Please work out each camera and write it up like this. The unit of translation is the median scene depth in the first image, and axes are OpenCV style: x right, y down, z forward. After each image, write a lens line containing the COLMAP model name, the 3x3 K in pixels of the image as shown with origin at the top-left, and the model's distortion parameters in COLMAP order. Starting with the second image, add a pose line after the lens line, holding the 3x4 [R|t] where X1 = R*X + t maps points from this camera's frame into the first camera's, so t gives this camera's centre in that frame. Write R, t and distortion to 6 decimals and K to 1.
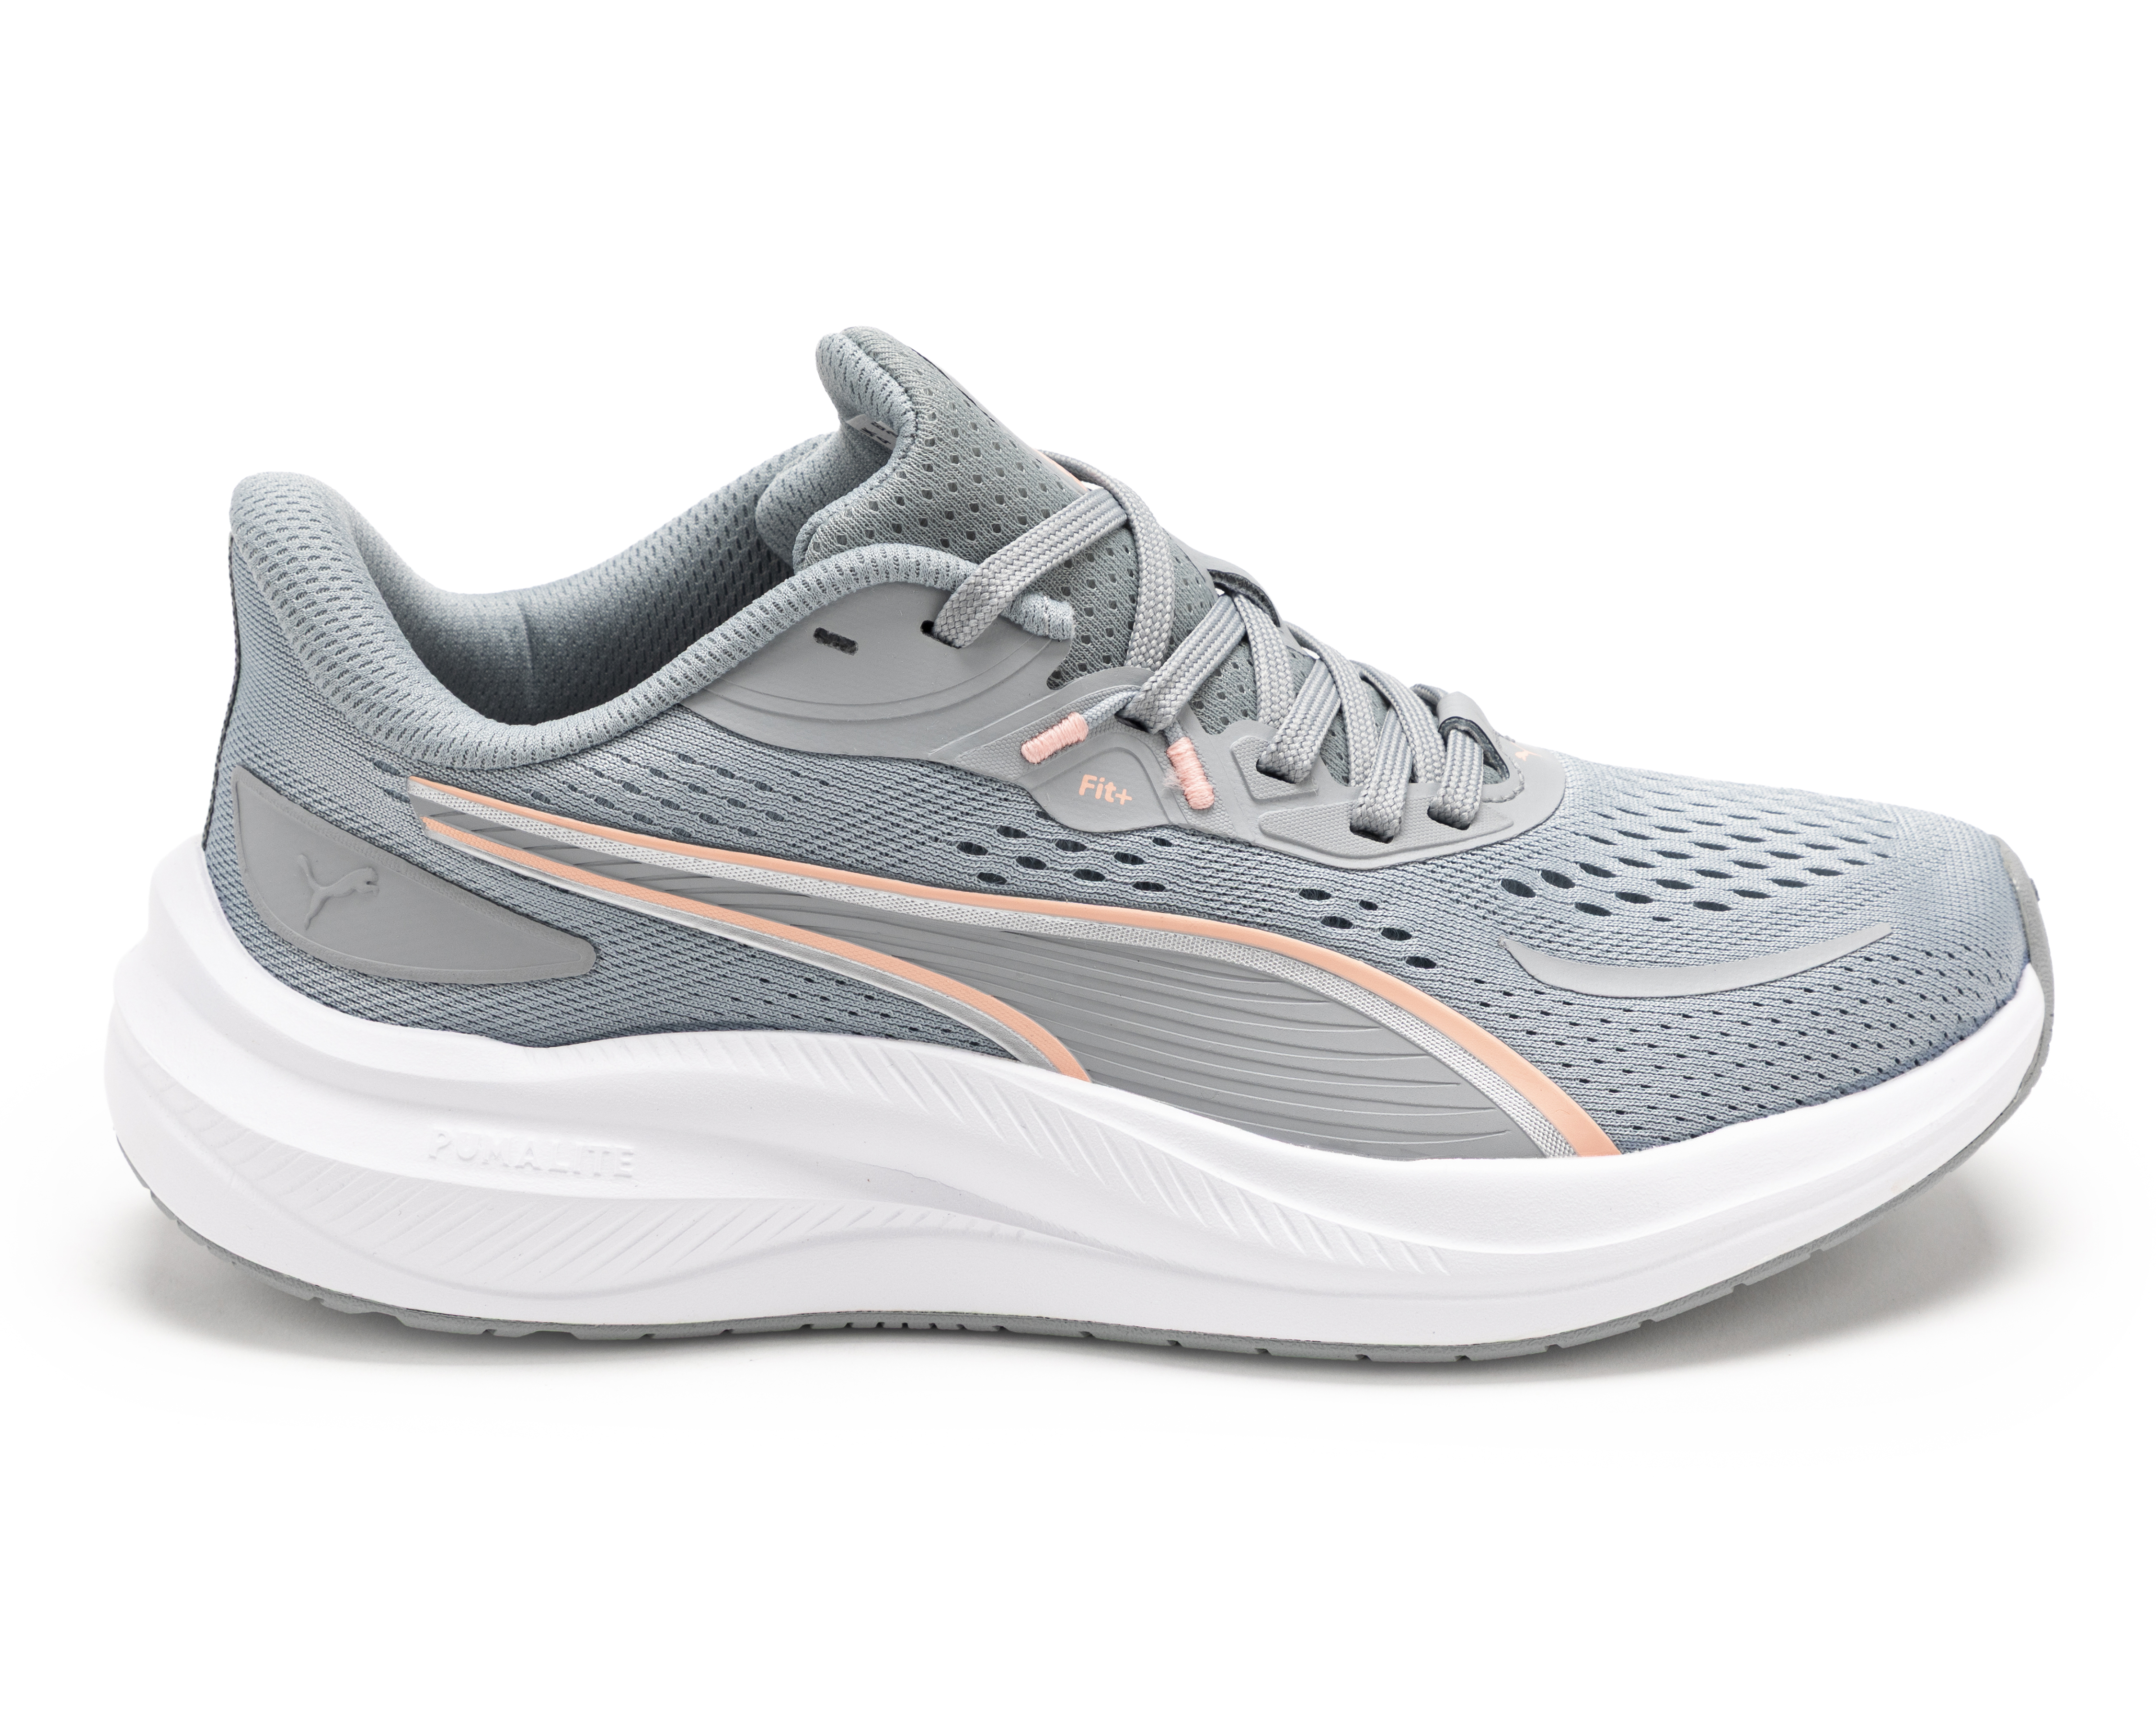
lens RADIAL K [[6043.9, 0, 1078.0], [0, 6043.9, 862.5], [0, 0, 1]] dist [0.075846, 0.618307]
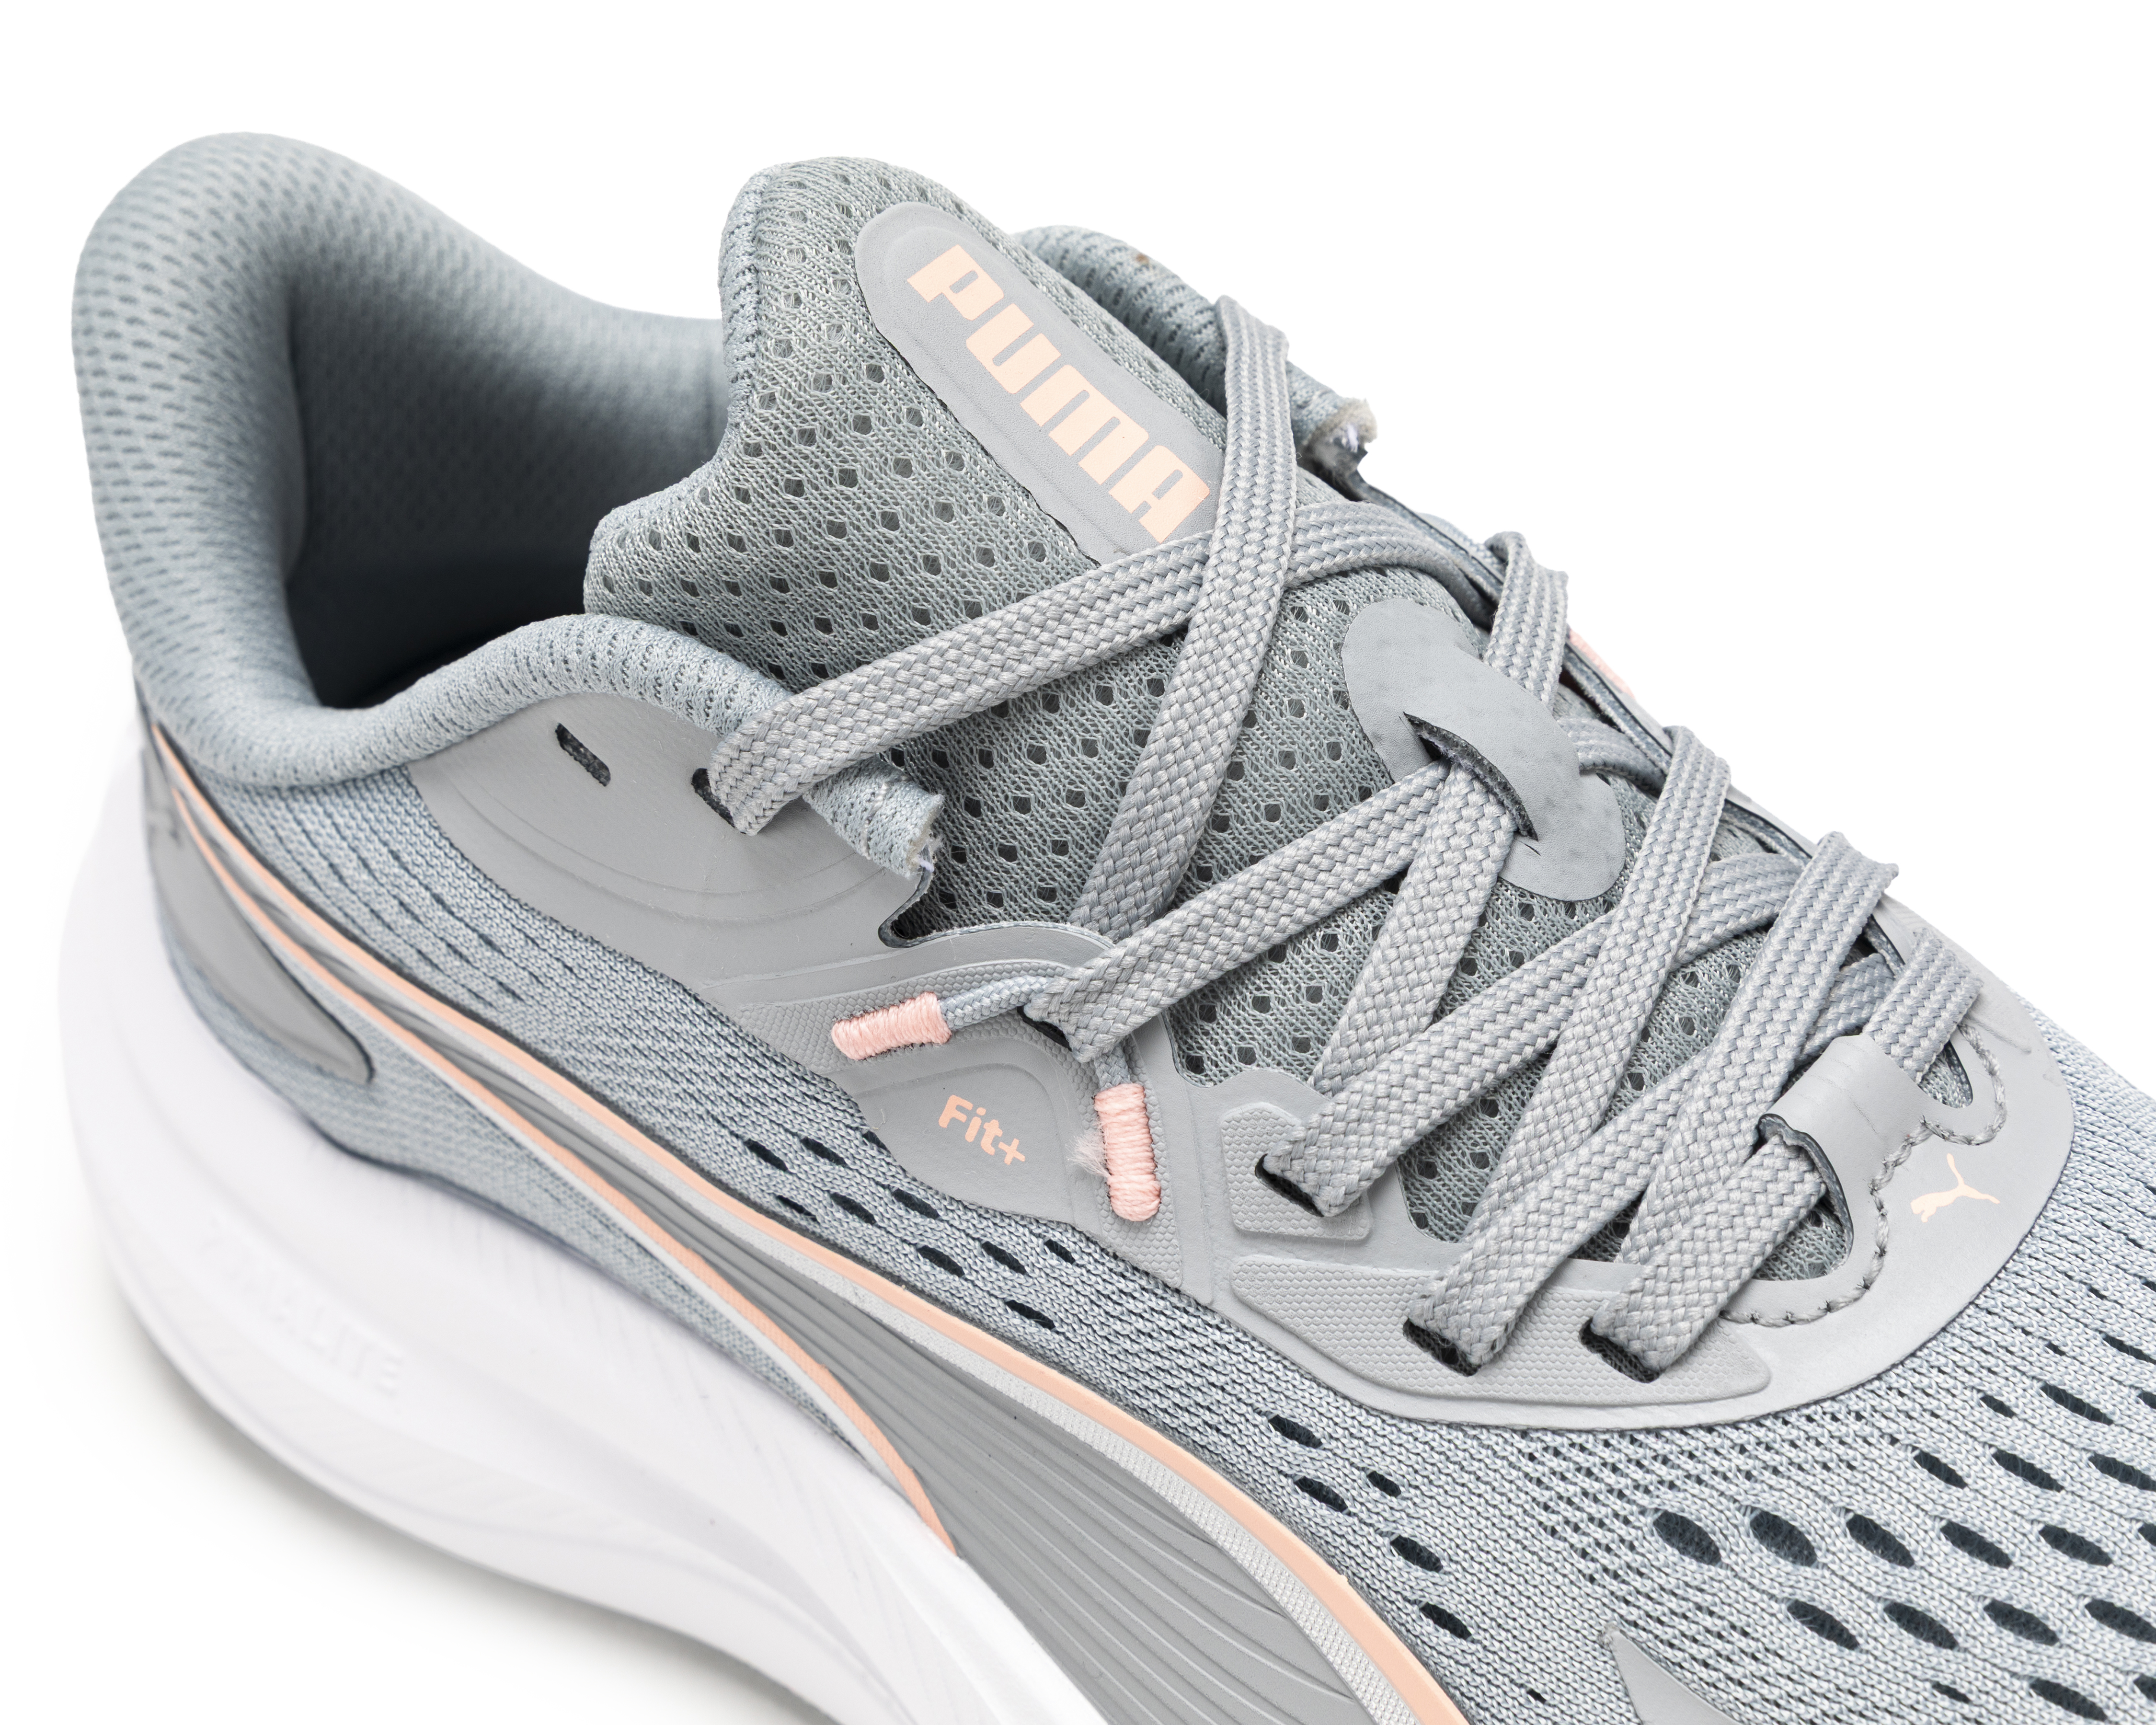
lens RADIAL K [[3957.7, 0, 1079.5], [0, 3957.7, 927.2], [0, 0, 1]] dist [-0.073791, 0.150731]
pose [[0.781675, 0.319997, -0.535337, 0.195695], [-0.097259, 0.910385, 0.402169, -0.172382], [0.616056, -0.262300, 0.742748, 0.744982]]
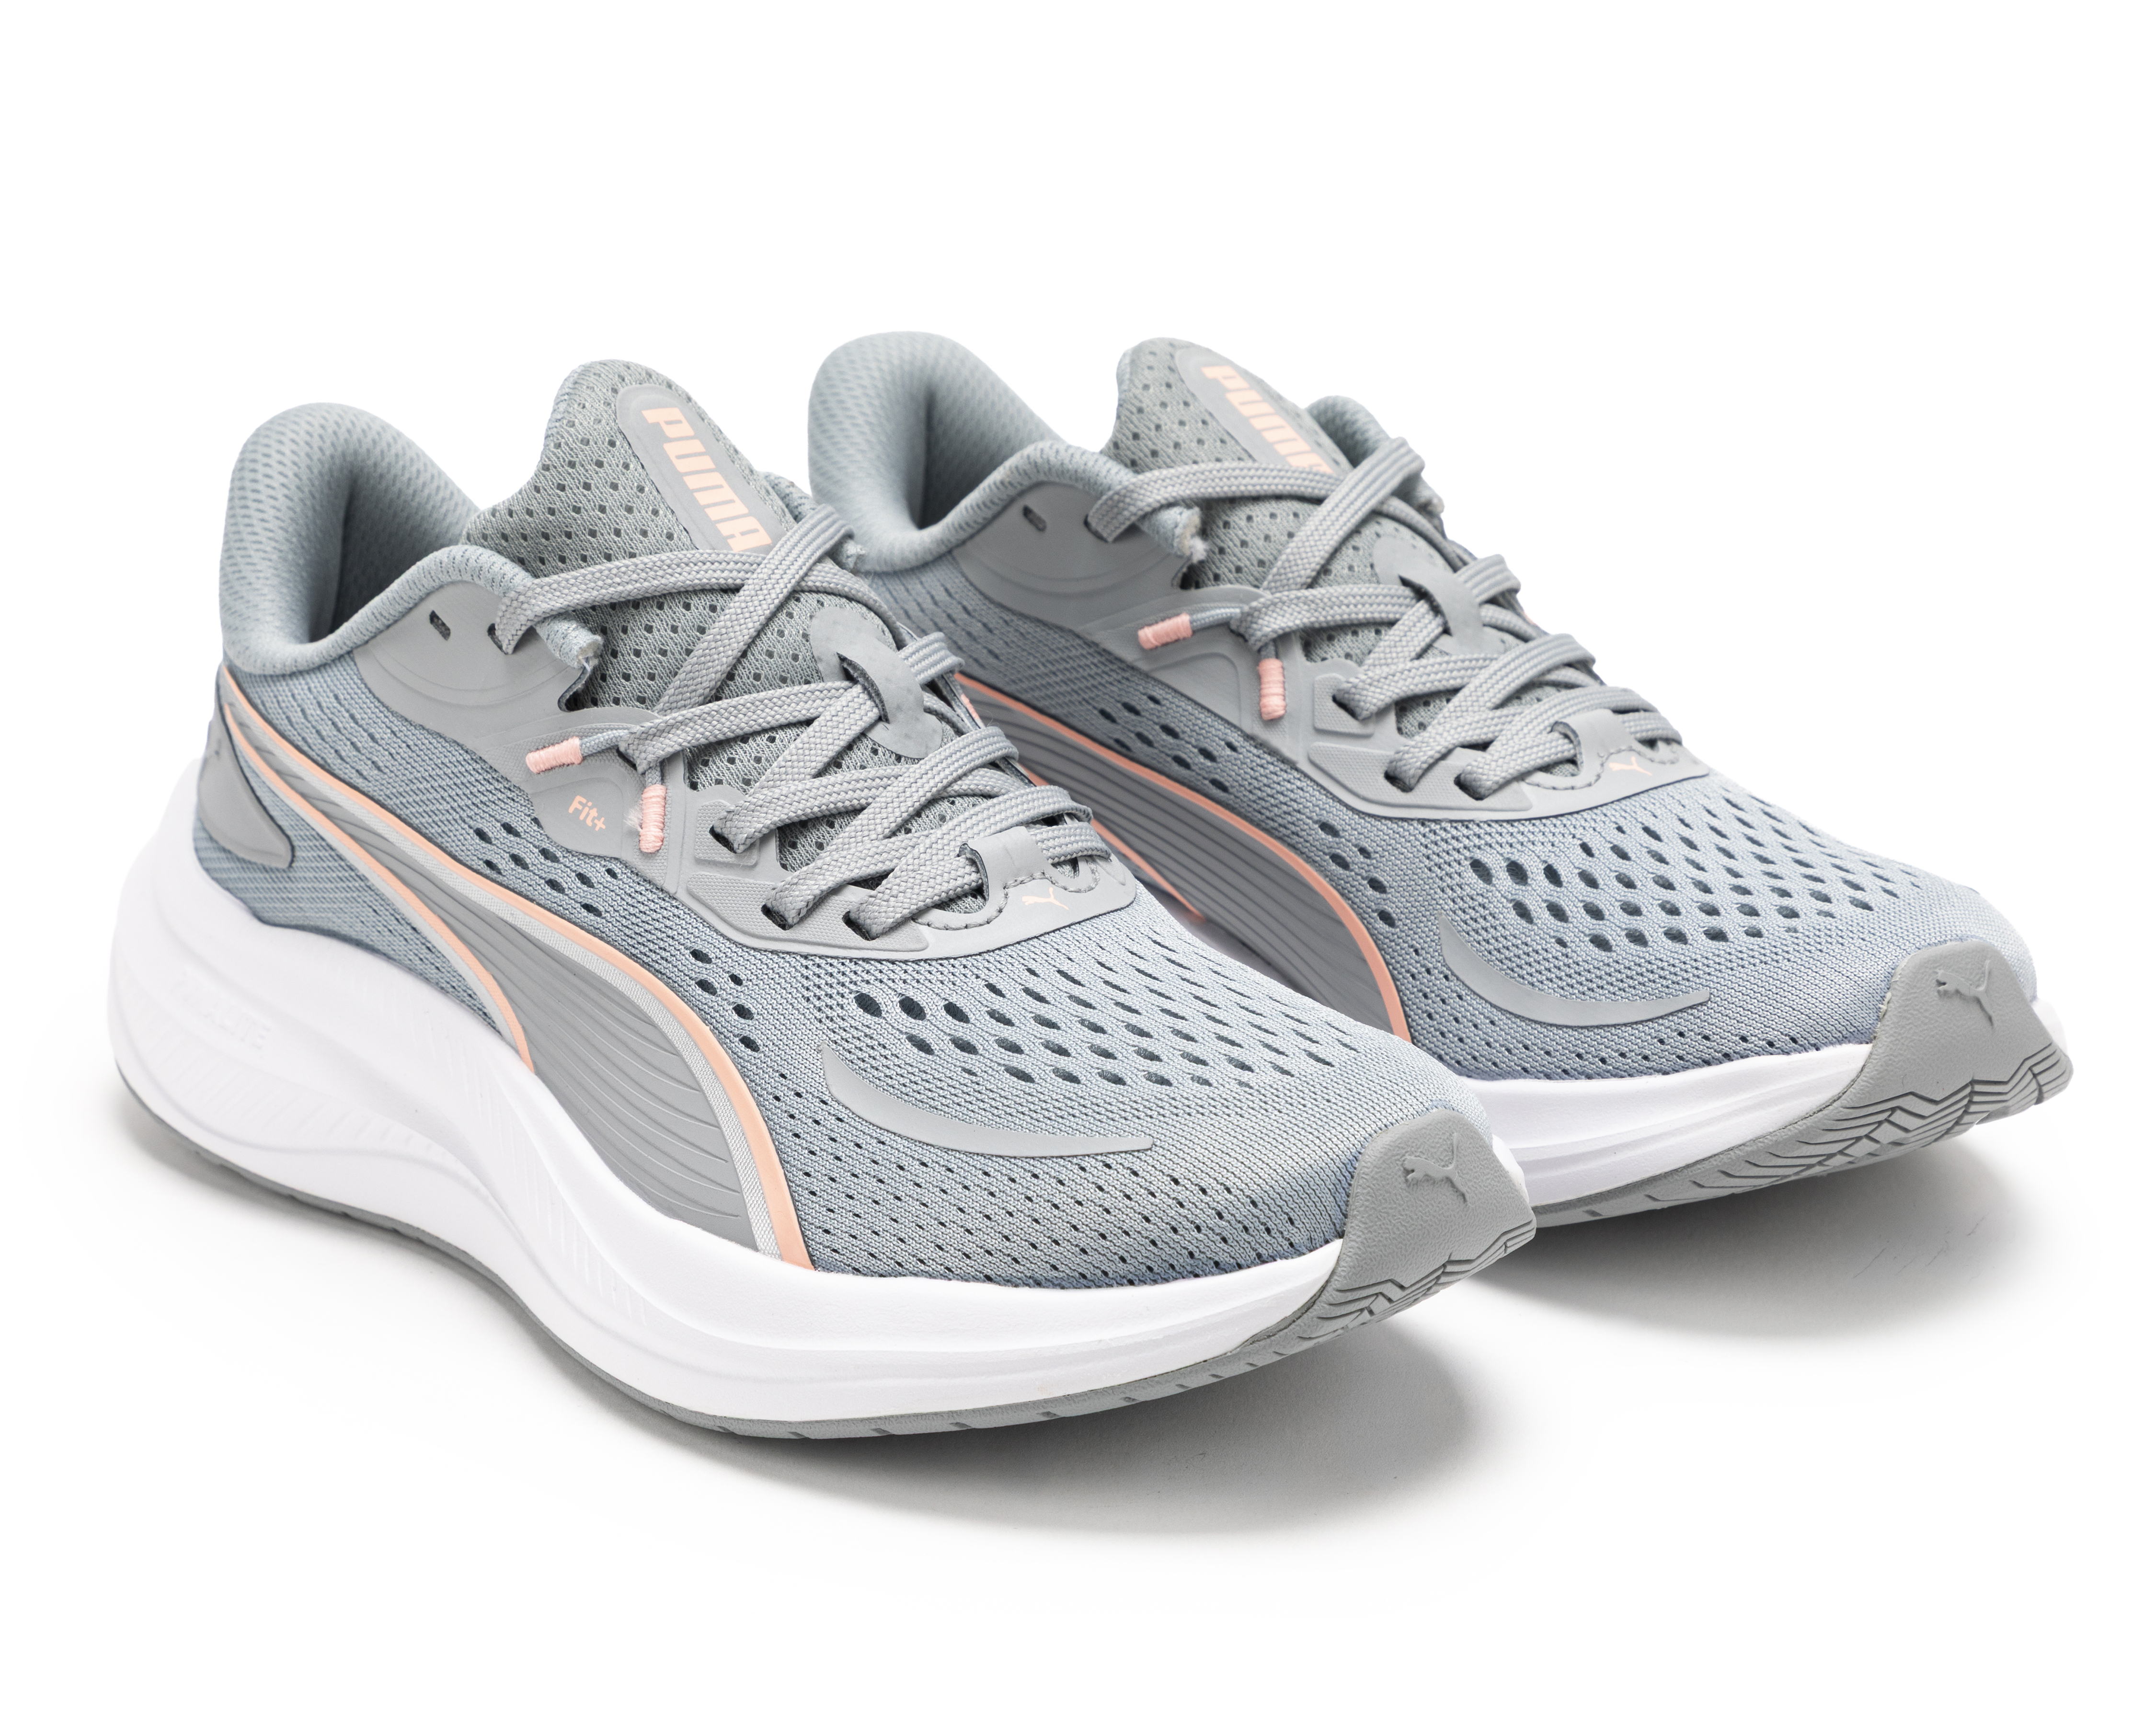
lens RADIAL K [[6043.9, 0, 1078.0], [0, 6043.9, 862.5], [0, 0, 1]] dist [0.075846, 0.618307]
pose [[0.674342, 0.231442, -0.701211, 0.824000], [-0.246504, 0.965694, 0.081678, -0.113539], [0.696059, 0.117772, 0.708260, 0.294708]]
